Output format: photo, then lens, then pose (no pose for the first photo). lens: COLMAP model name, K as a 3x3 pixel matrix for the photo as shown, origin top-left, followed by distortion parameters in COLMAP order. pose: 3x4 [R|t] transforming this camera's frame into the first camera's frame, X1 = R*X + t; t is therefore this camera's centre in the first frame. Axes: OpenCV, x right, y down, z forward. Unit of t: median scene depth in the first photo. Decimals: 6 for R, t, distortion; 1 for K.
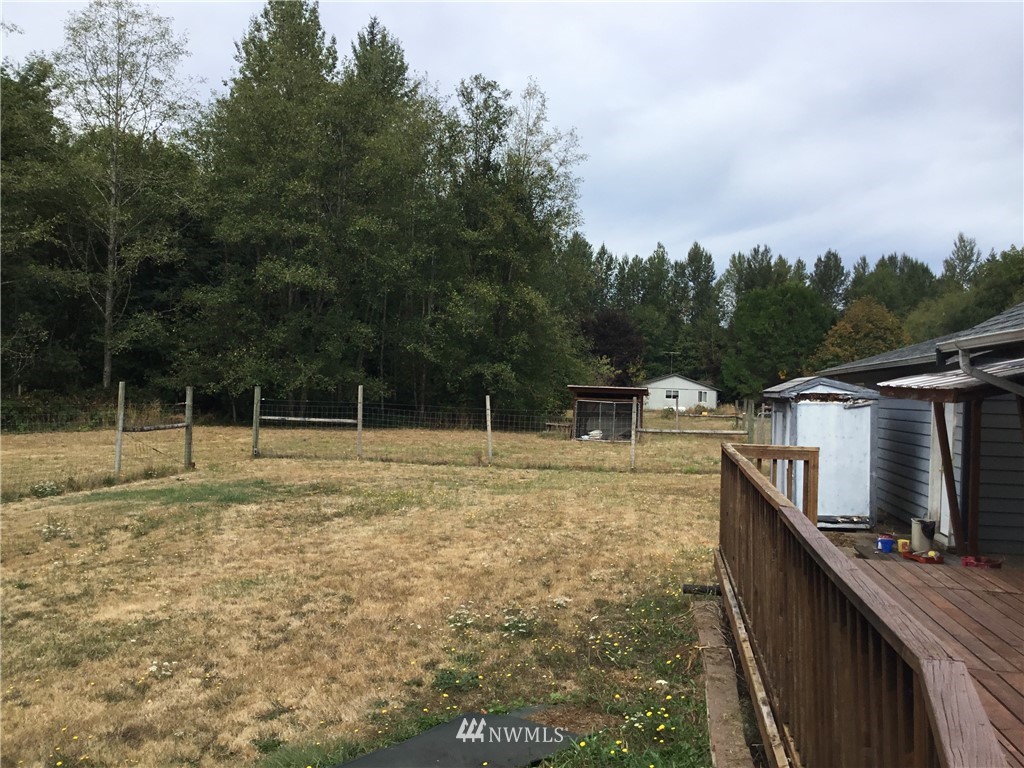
lens RADIAL K [[769.4, 0, 512.0], [0, 769.4, 384.0], [0, 0, 1]] dist [0.089321, -0.121663]
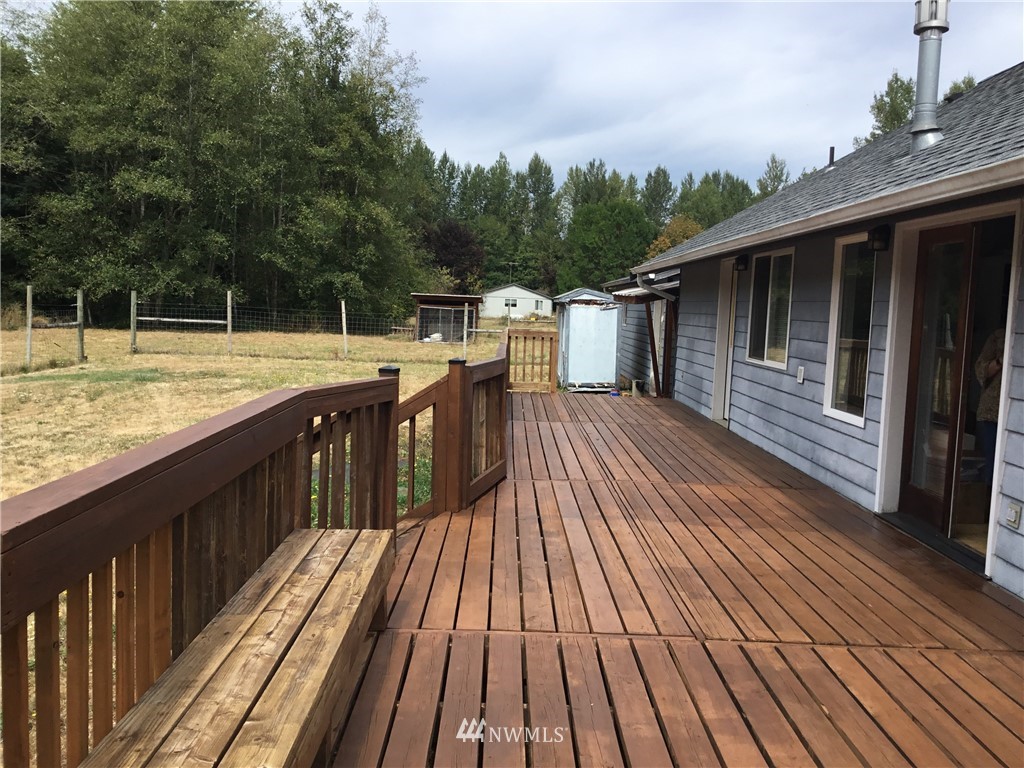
lens RADIAL K [[769.4, 0, 512.0], [0, 769.4, 384.0], [0, 0, 1]] dist [0.089321, -0.121663]
pose [[0.979930, -0.015683, 0.198726, -0.008966], [-0.007762, 0.993142, 0.116654, 0.000656], [-0.199193, -0.115856, 0.973088, -0.137396]]
